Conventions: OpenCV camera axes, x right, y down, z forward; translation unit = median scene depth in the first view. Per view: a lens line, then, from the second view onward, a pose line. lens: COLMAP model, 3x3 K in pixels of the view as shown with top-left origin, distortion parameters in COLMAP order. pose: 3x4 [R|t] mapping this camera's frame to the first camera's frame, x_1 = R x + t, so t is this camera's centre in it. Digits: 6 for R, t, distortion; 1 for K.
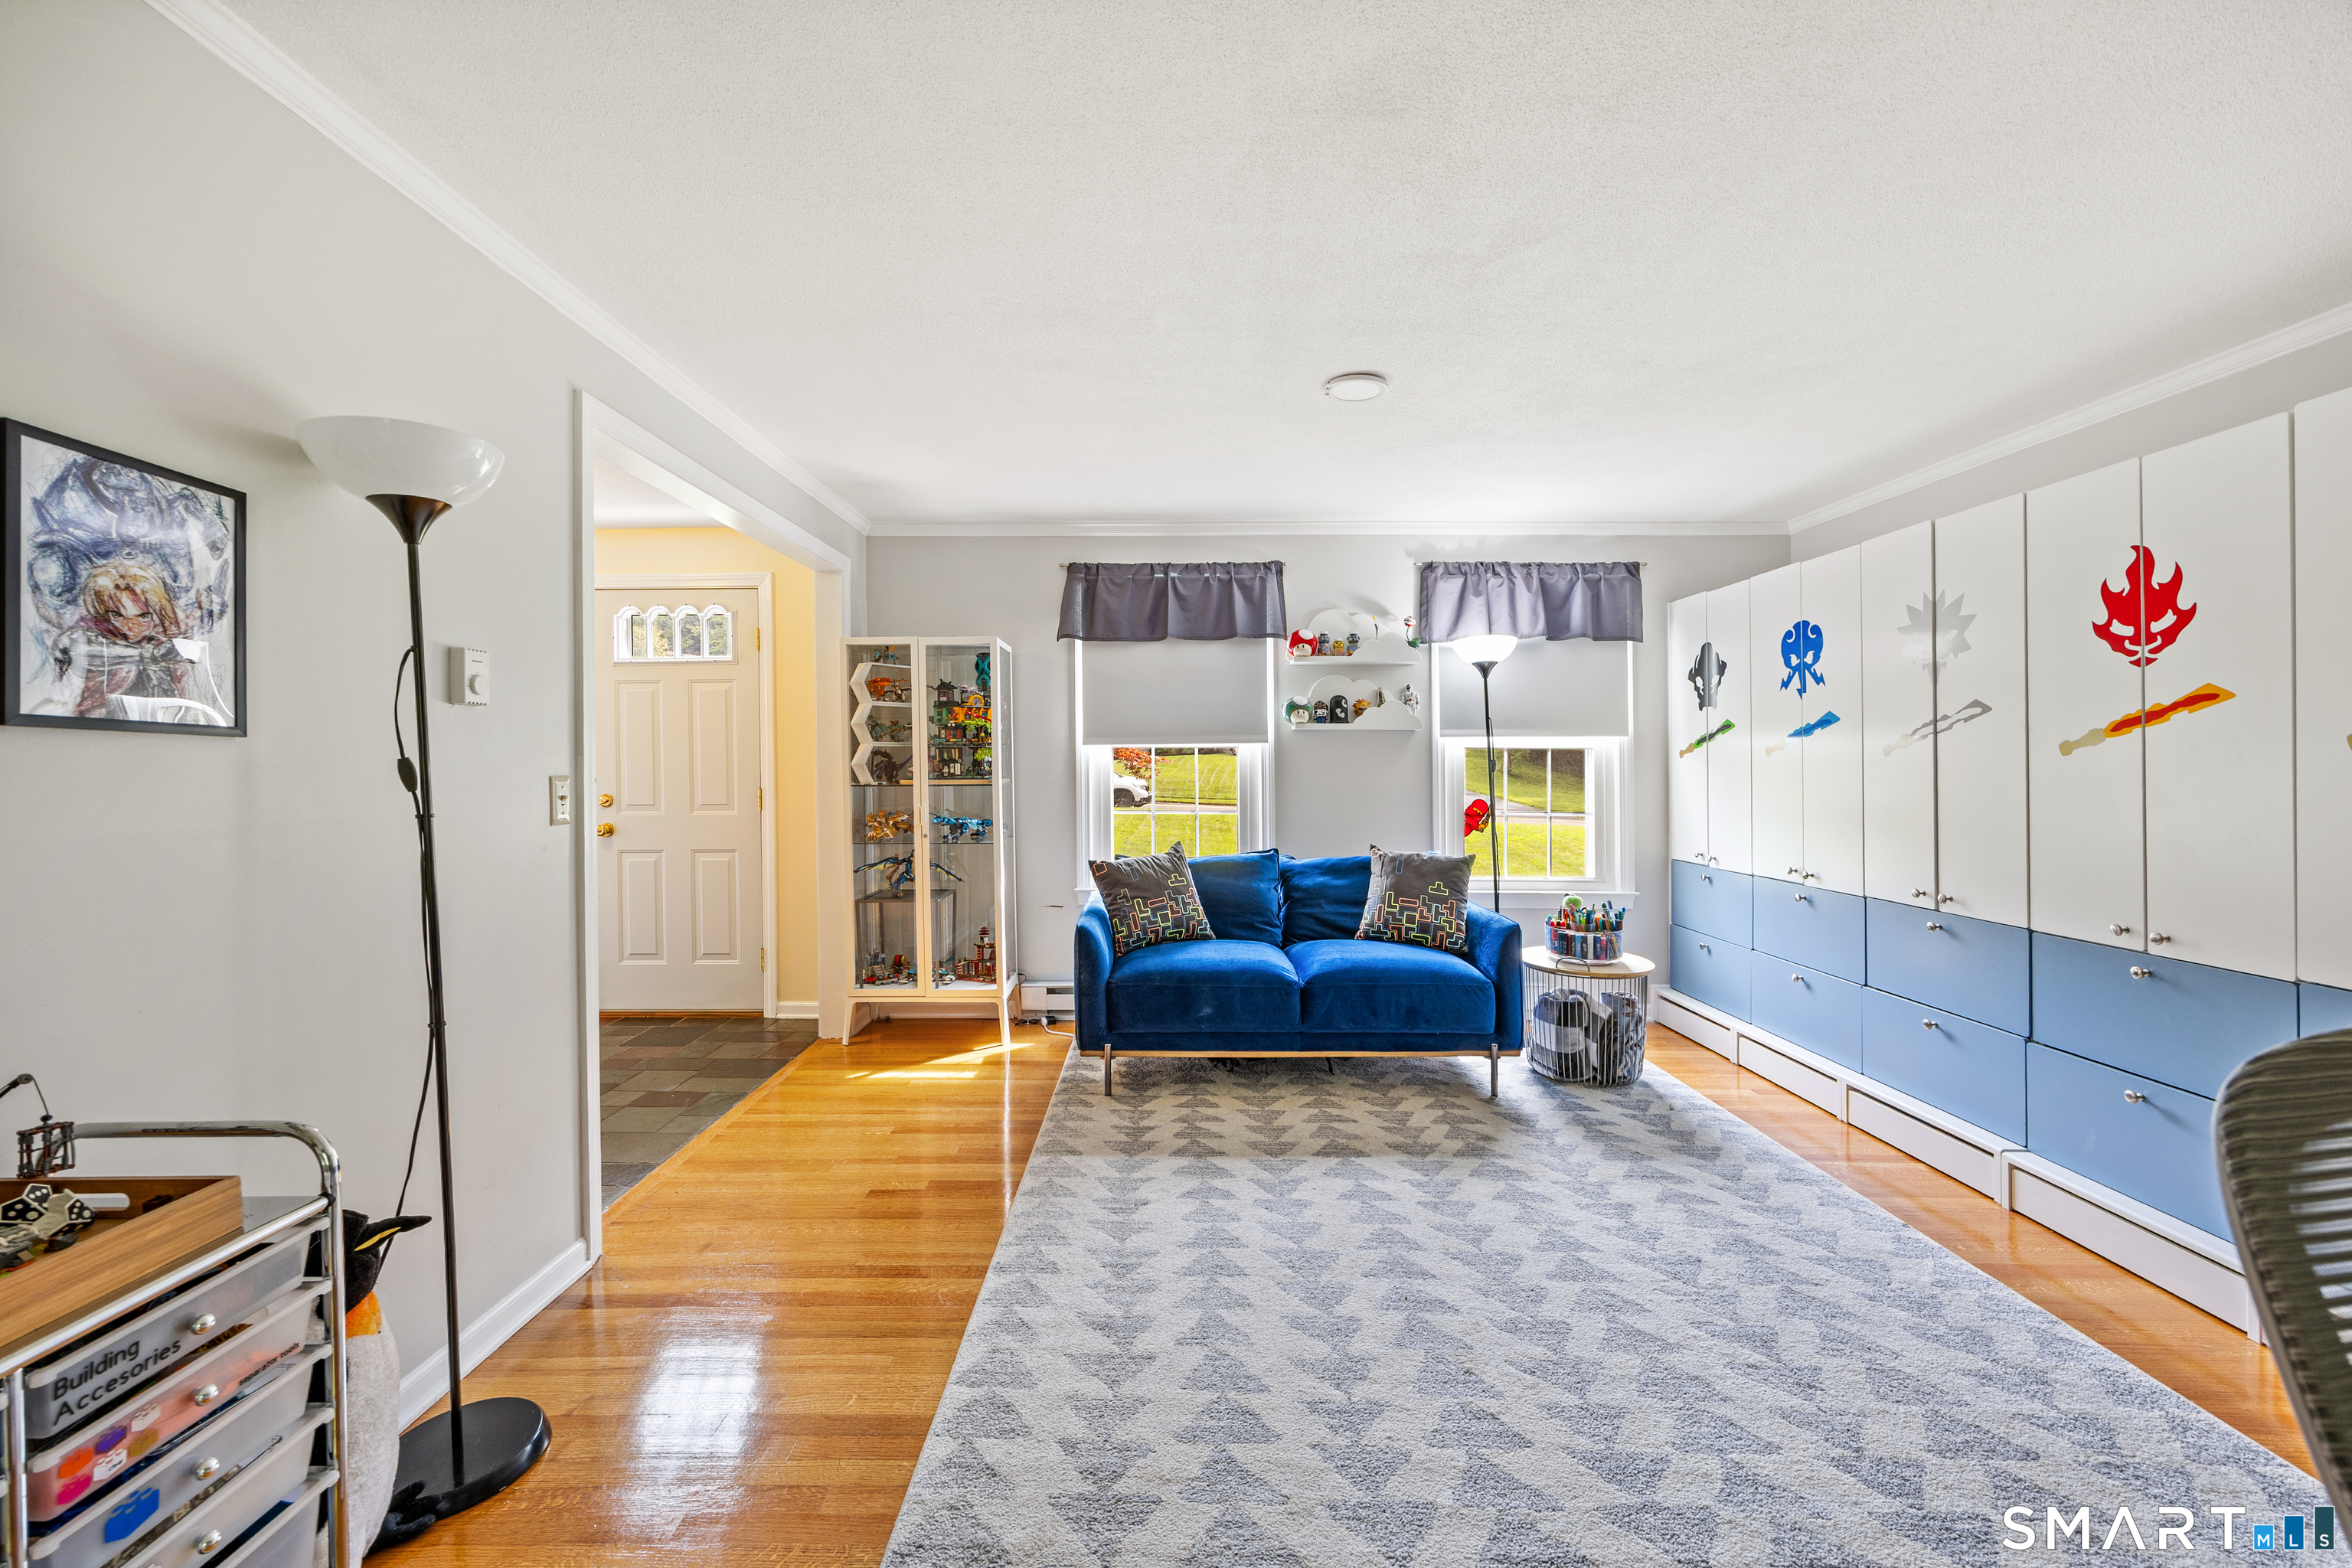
lens RADIAL K [[942.7, 0, 1173.8], [0, 942.7, 758.3], [0, 0, 1]] dist [0.010392, 0.000028]
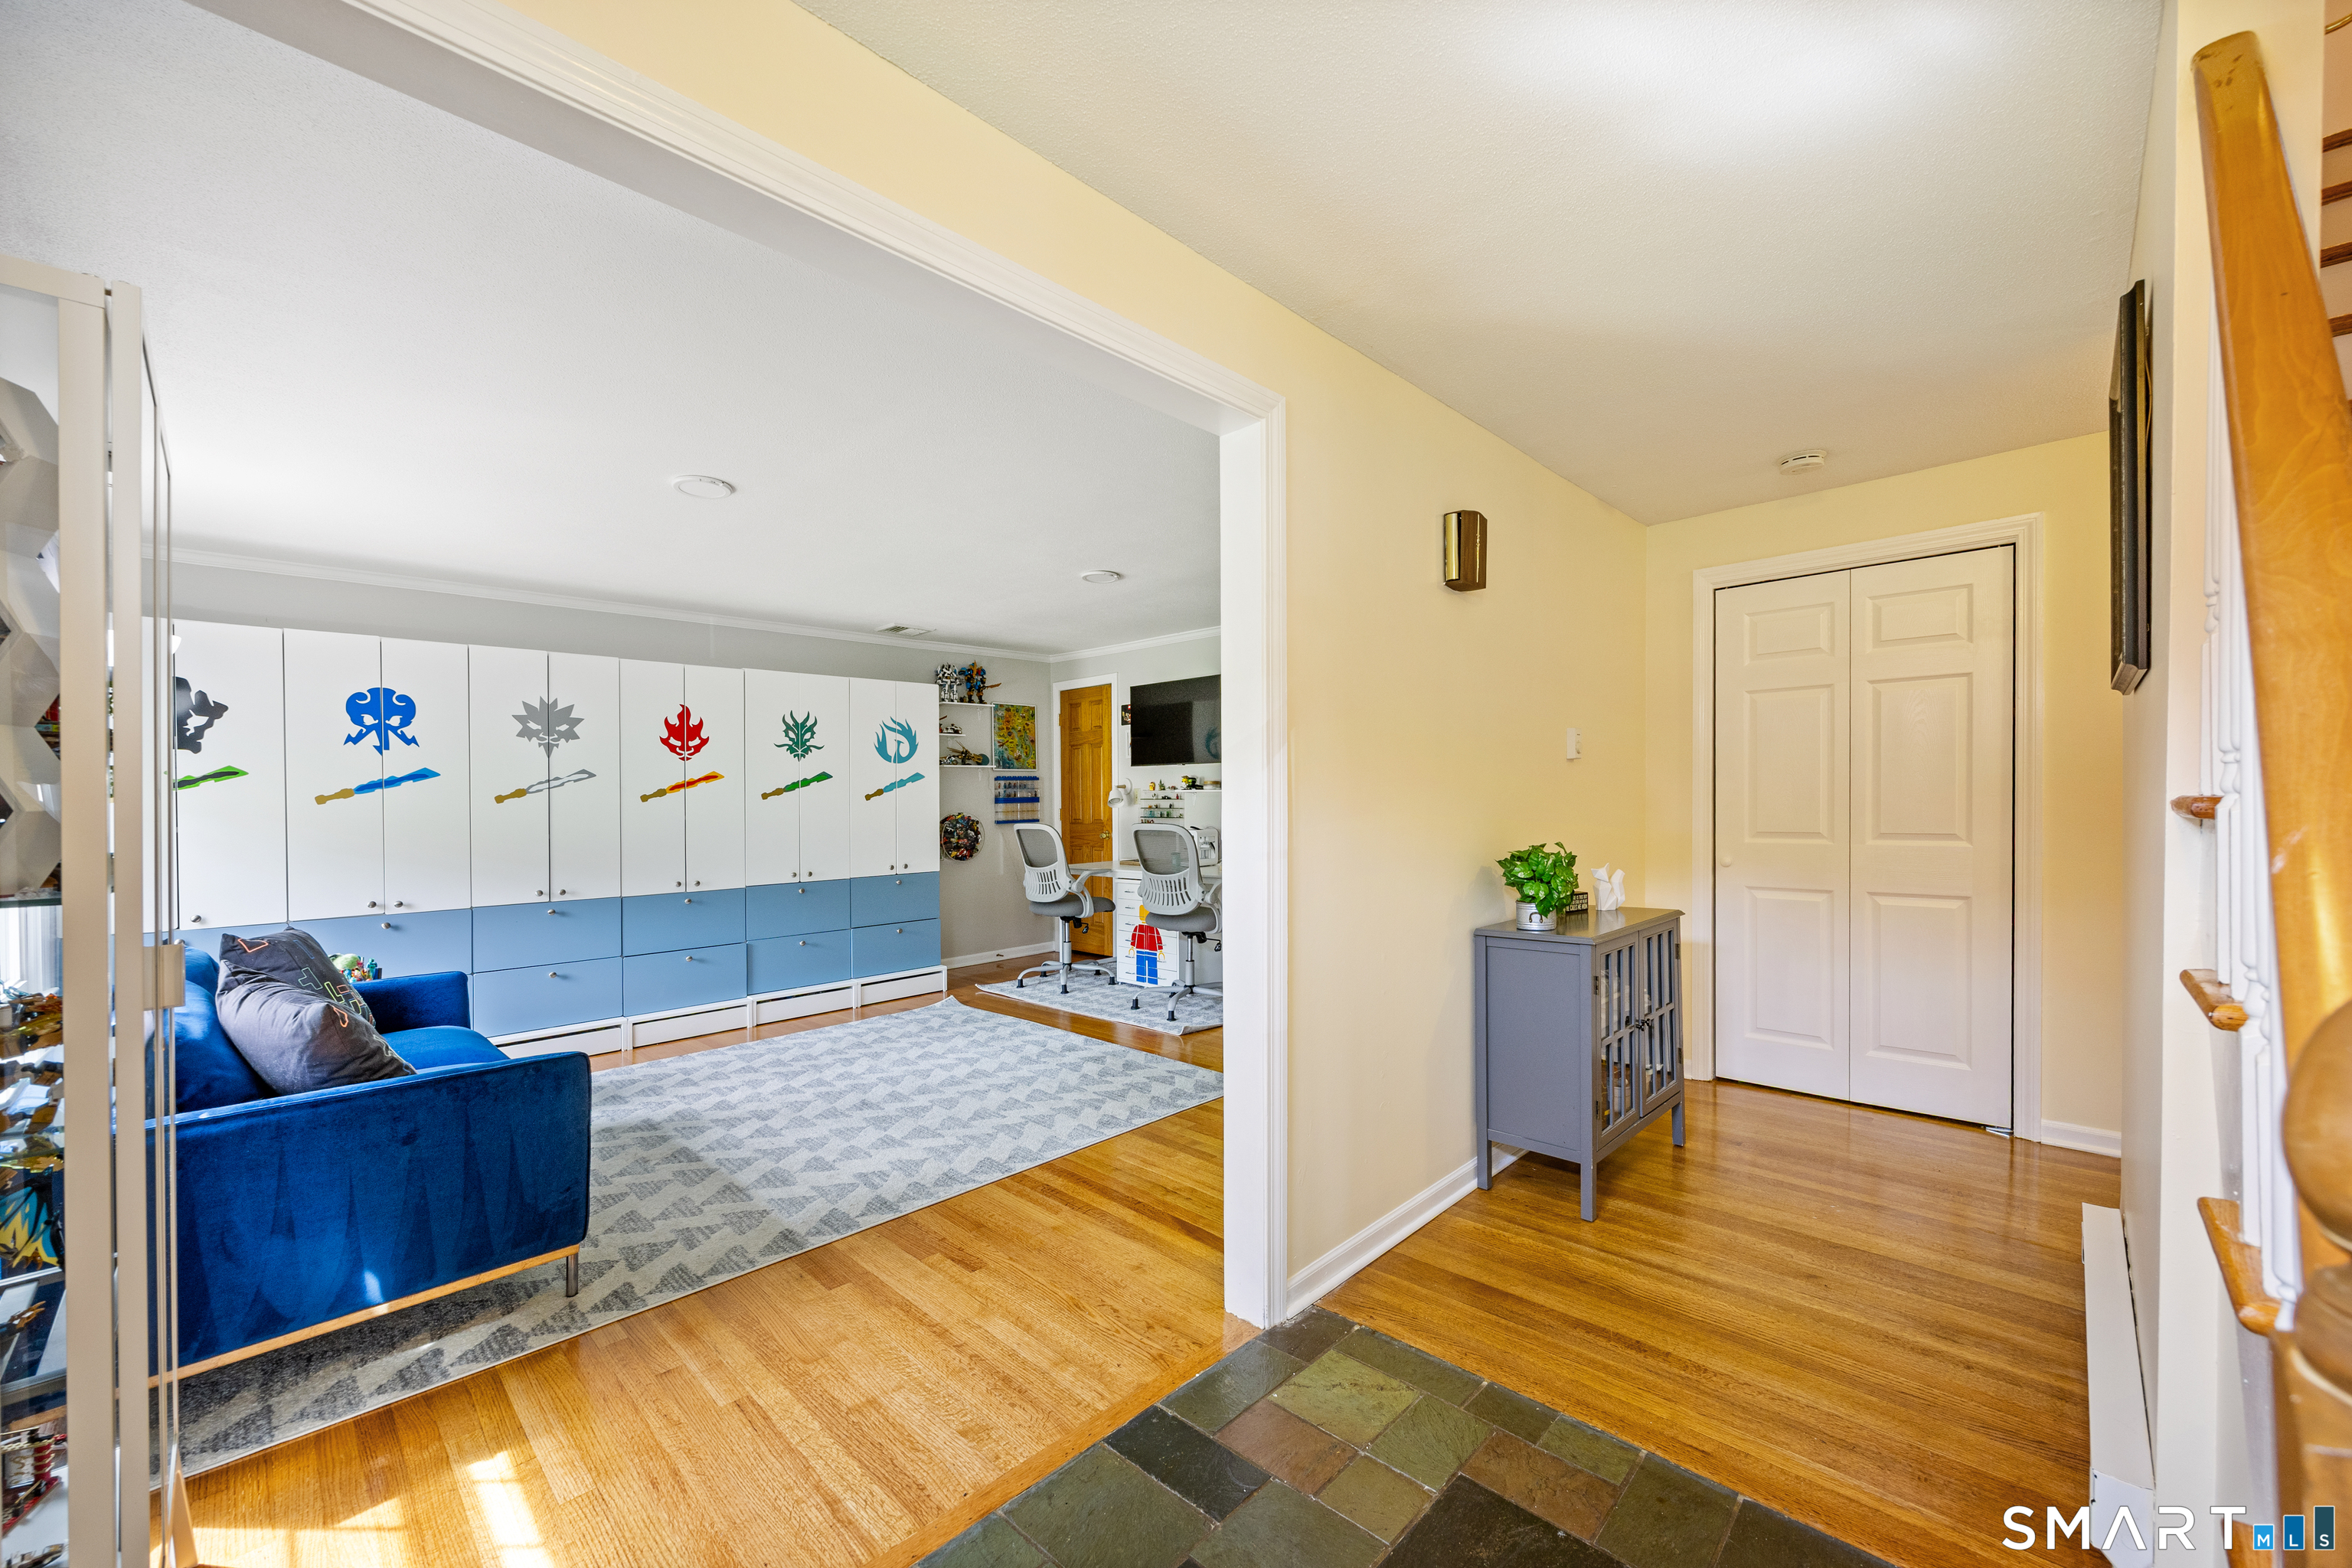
lens RADIAL K [[915.4, 0, 1176.0], [0, 915.4, 784.0], [0, 0, 1]] dist [-0.000227, 0.000134]
pose [[-0.719672, 0.026320, 0.693816, -1.035670], [0.016137, 0.999645, -0.021183, 0.015910], [-0.694127, -0.004048, -0.719841, 1.437685]]
